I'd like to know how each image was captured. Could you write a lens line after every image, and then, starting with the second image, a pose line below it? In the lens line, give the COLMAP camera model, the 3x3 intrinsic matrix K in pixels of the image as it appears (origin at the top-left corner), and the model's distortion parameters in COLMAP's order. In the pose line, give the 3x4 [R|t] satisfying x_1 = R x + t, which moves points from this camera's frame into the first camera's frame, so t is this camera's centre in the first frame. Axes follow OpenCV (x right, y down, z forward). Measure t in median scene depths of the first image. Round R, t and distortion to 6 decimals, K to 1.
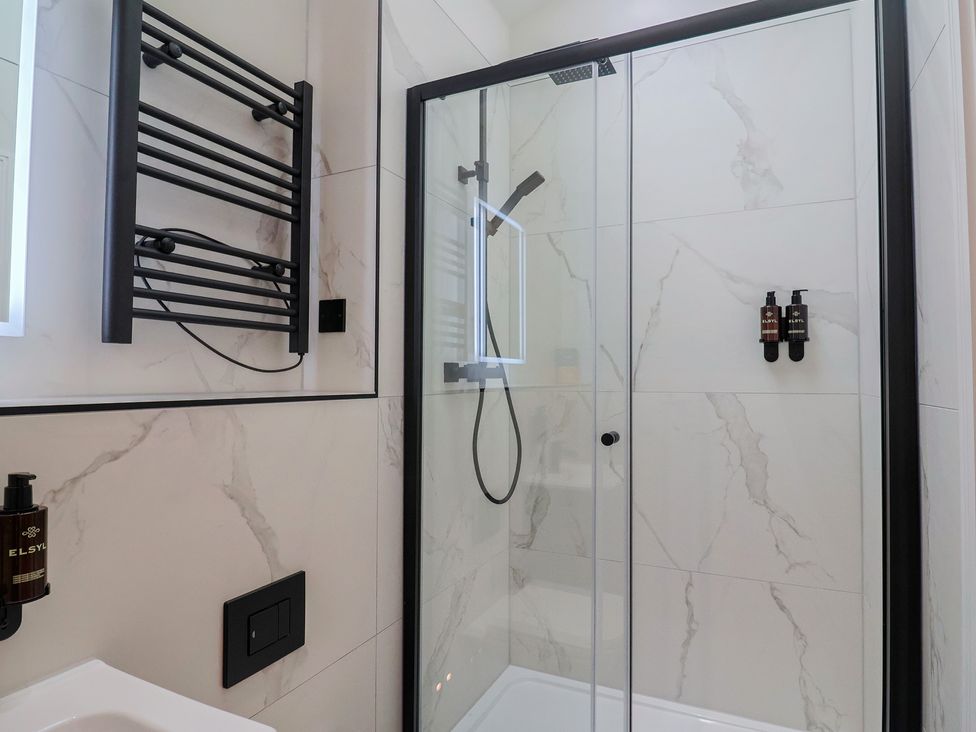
lens RADIAL K [[575.8, 0, 496.7], [0, 575.8, 365.3], [0, 0, 1]] dist [-0.013689, -0.003950]
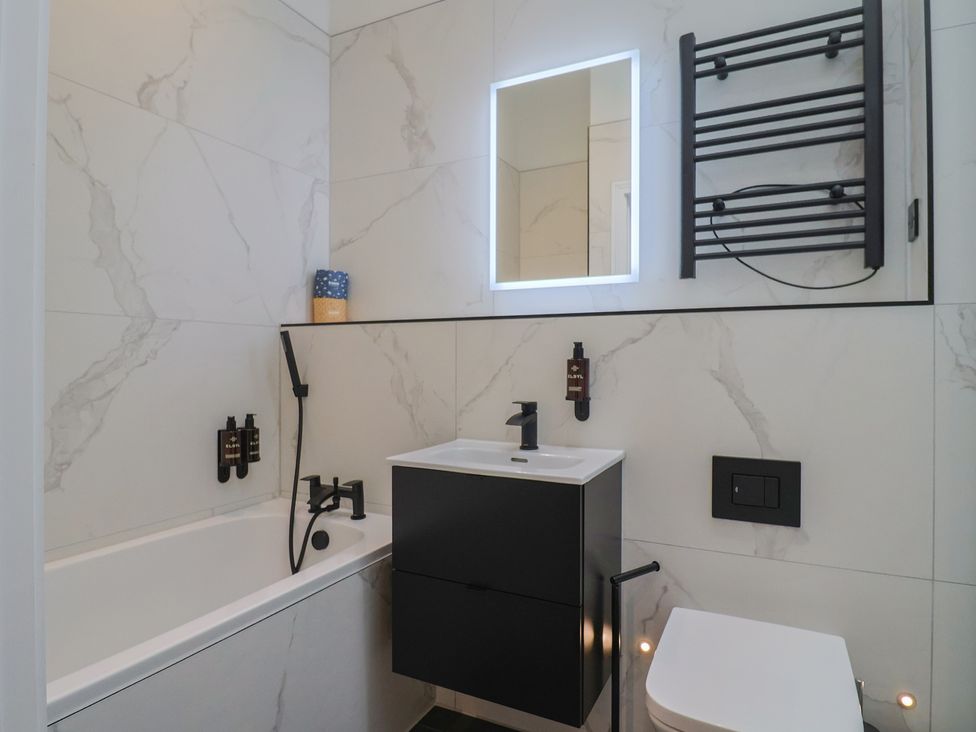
lens RADIAL K [[575.8, 0, 489.7], [0, 575.8, 366.2], [0, 0, 1]] dist [-0.013689, -0.003950]
pose [[-0.027705, 0.012492, -0.999538, 0.833273], [0.022126, 0.999685, 0.011881, 0.154609], [0.999371, -0.021787, -0.027973, 0.455600]]
